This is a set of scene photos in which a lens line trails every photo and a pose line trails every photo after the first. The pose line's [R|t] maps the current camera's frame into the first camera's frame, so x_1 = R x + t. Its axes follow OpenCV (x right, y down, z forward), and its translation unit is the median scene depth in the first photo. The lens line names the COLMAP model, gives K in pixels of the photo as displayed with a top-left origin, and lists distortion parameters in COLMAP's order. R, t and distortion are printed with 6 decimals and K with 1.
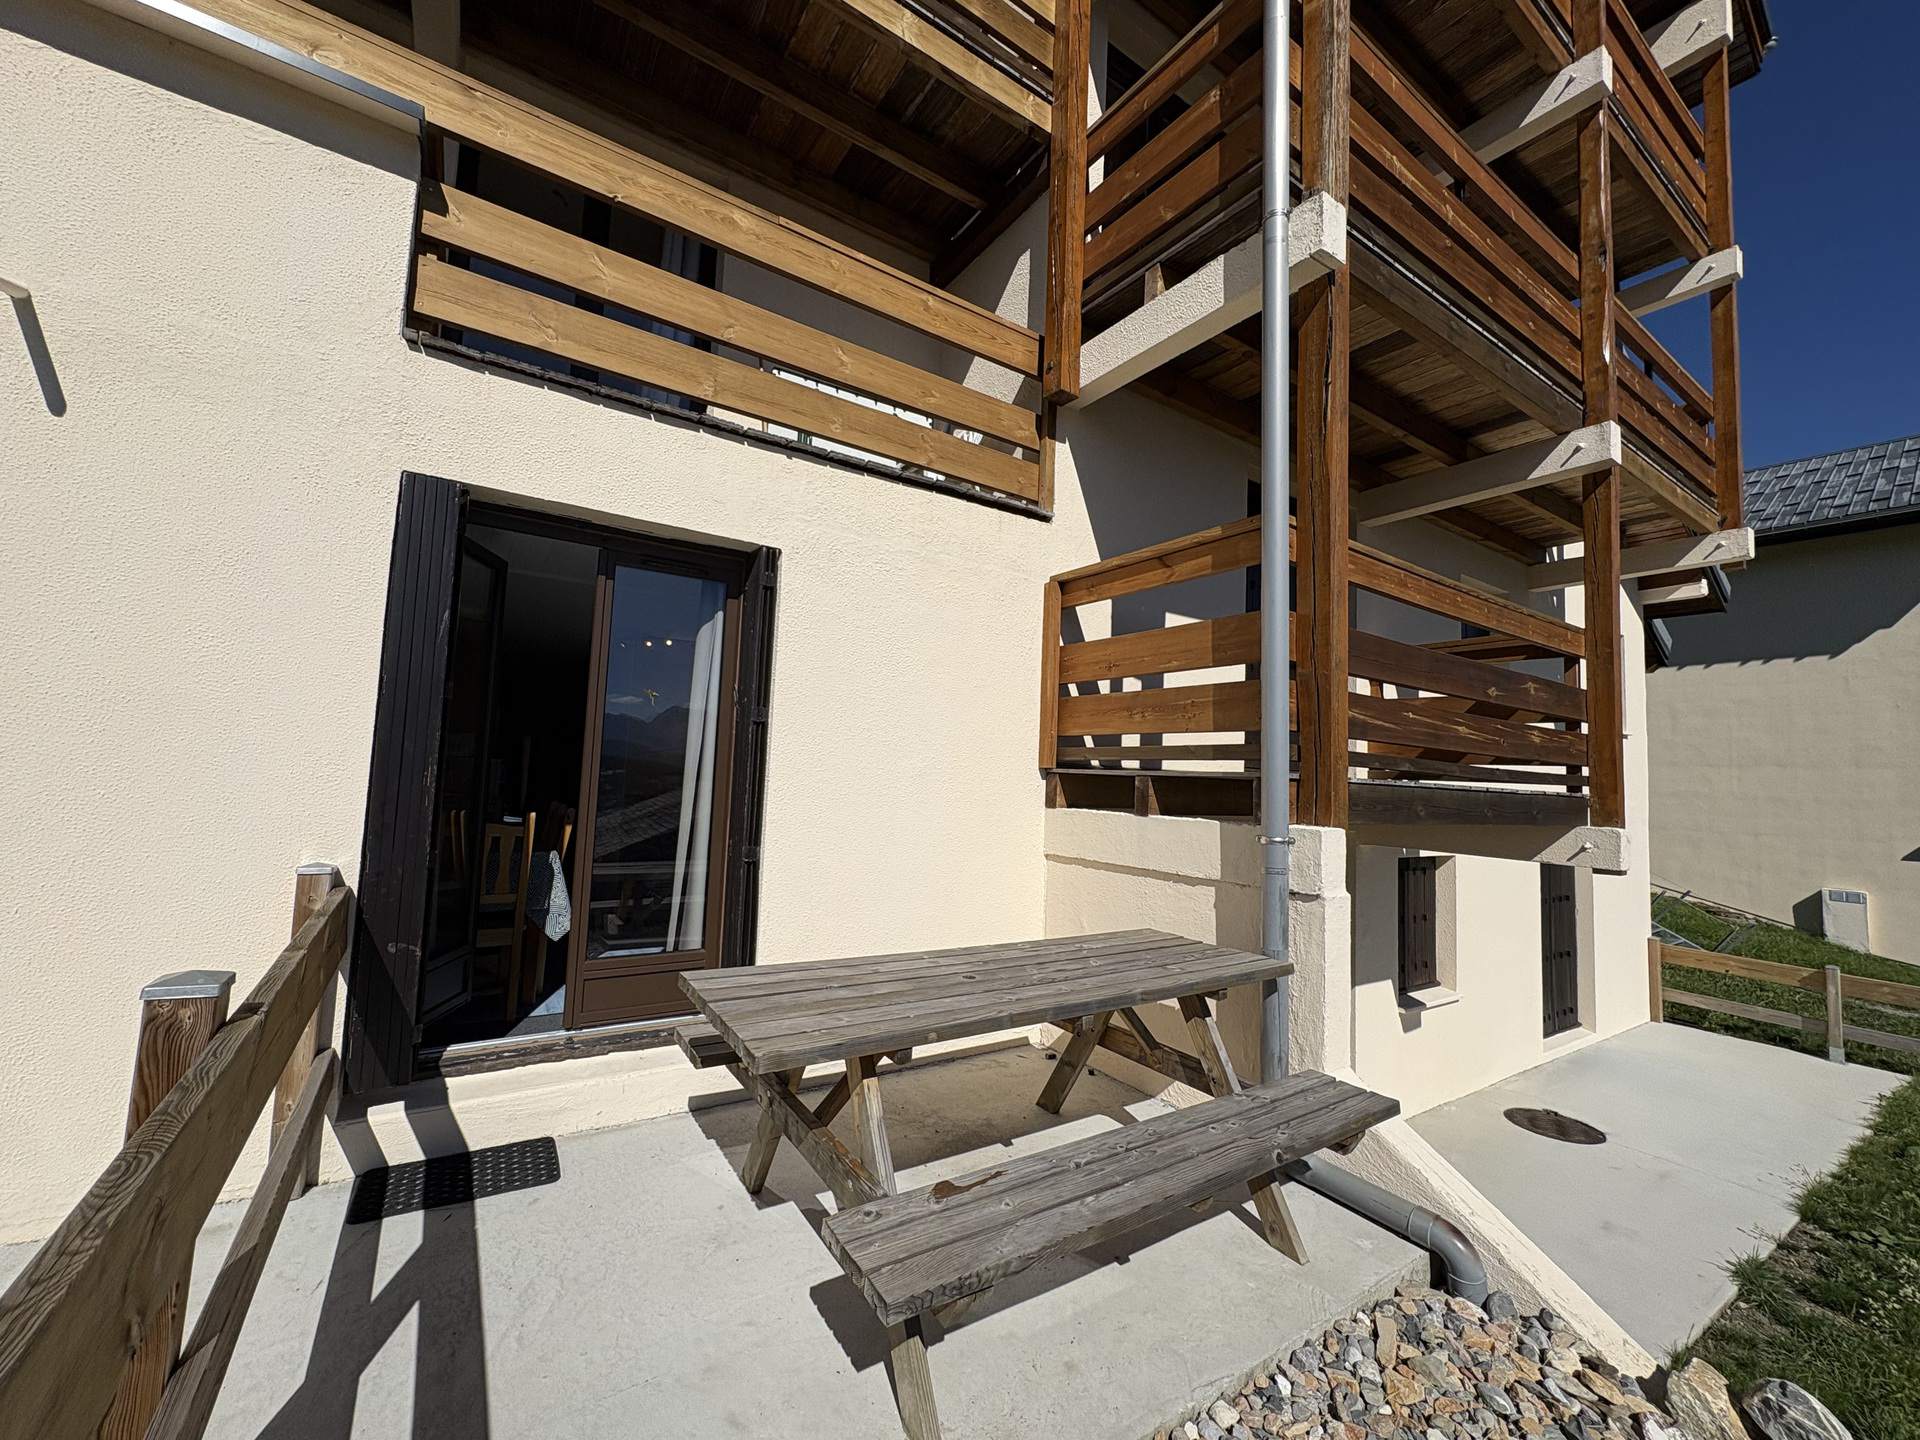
lens RADIAL K [[765.0, 0, 957.0], [0, 765.0, 718.8], [0, 0, 1]] dist [0.000618, -0.000078]
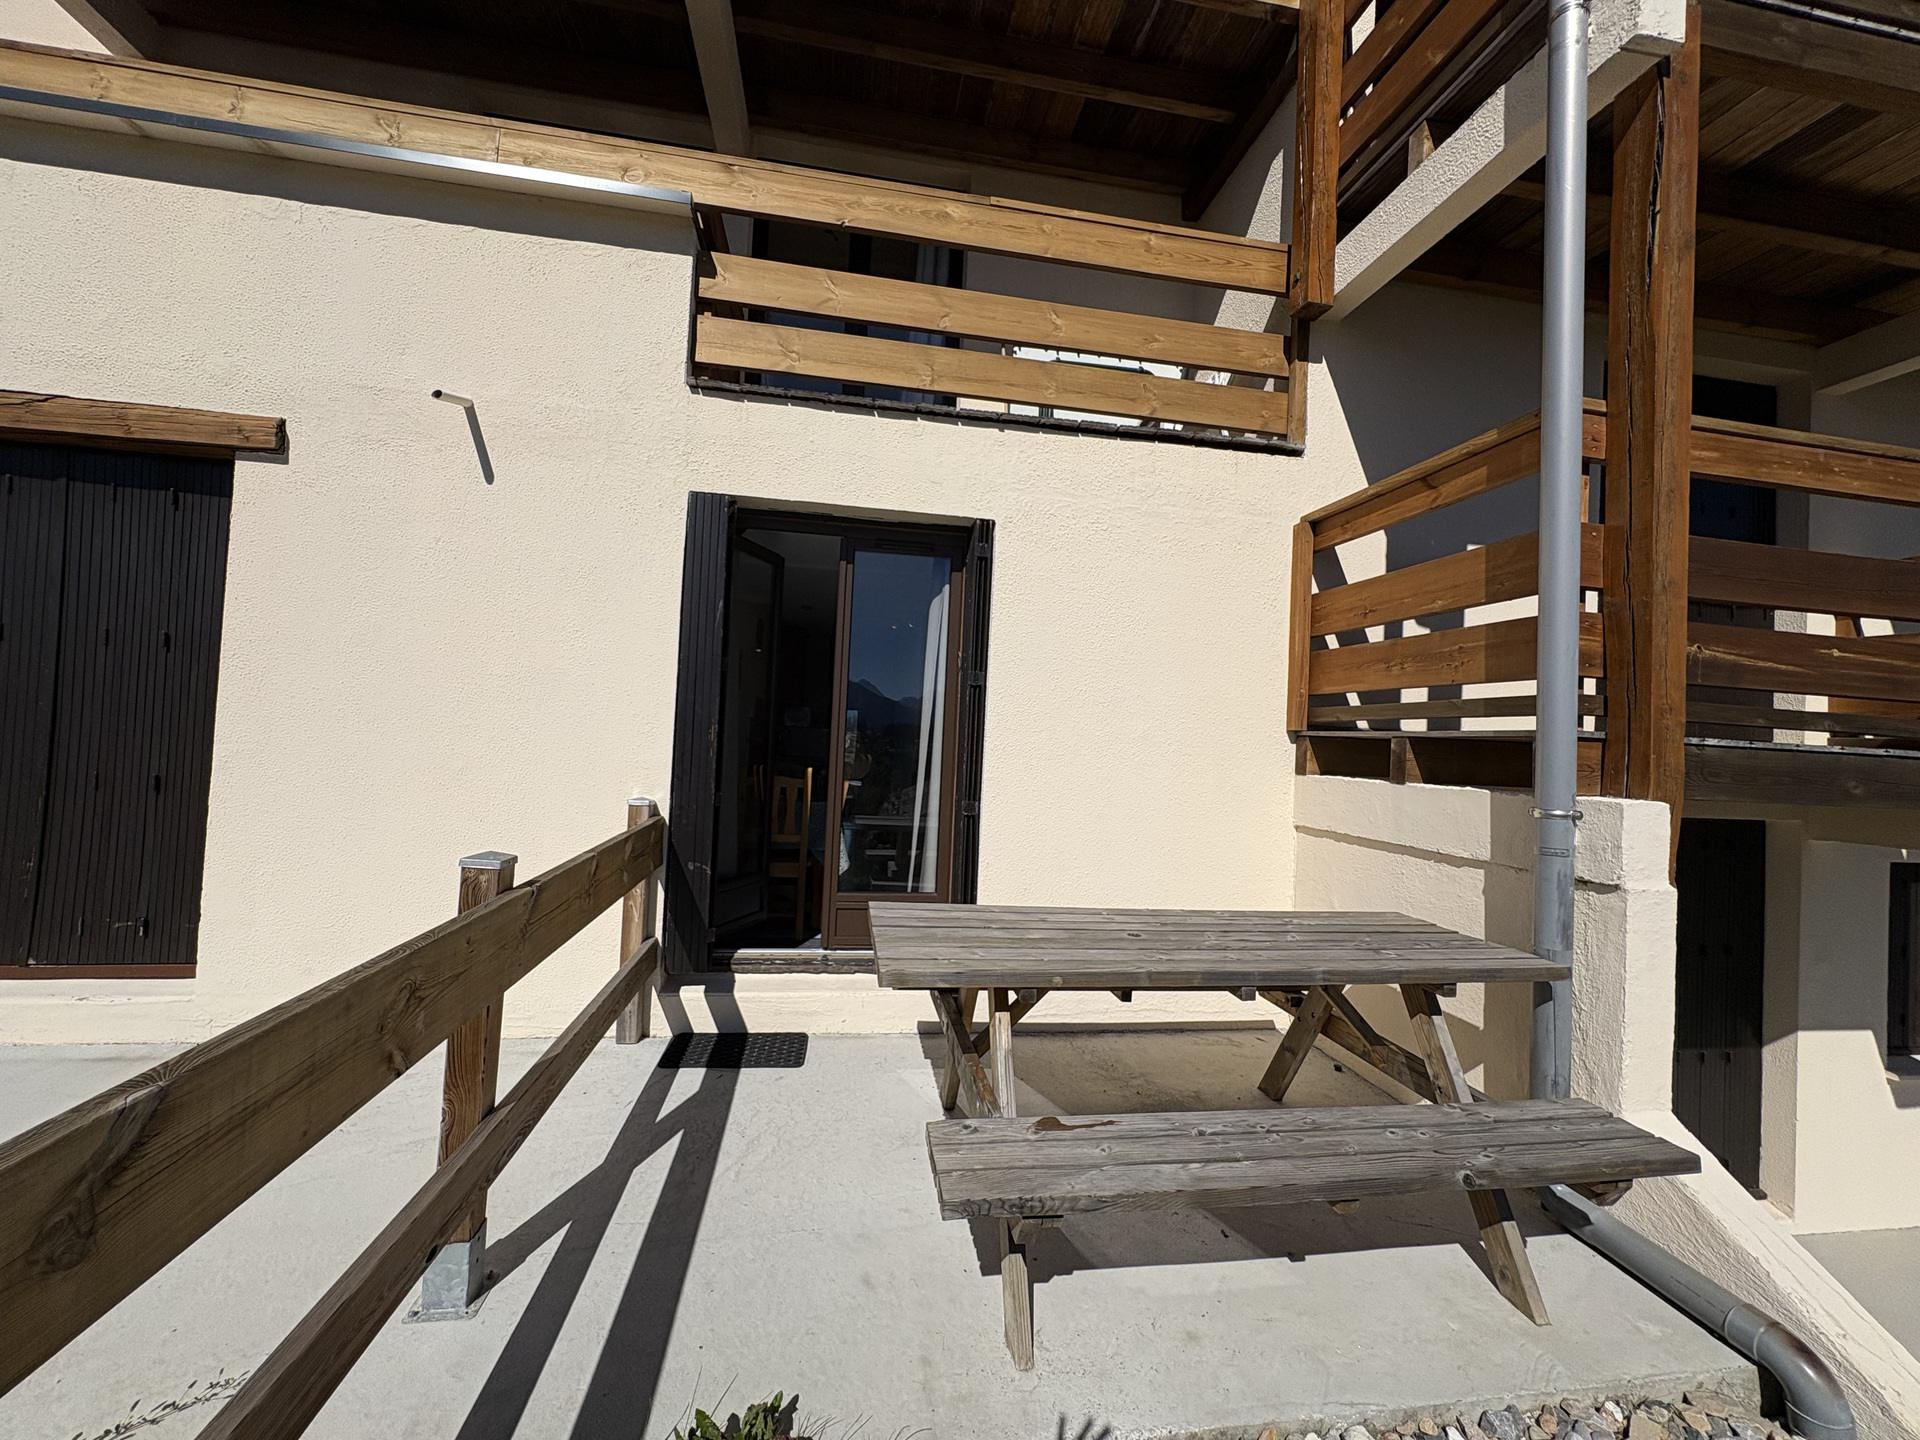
lens RADIAL K [[765.0, 0, 957.2], [0, 765.0, 717.4], [0, 0, 1]] dist [0.000618, -0.000078]
pose [[0.911427, -0.009733, -0.411346, 0.167099], [0.022368, 0.999414, 0.025913, 0.022122], [0.410853, -0.032819, 0.911111, 0.016874]]
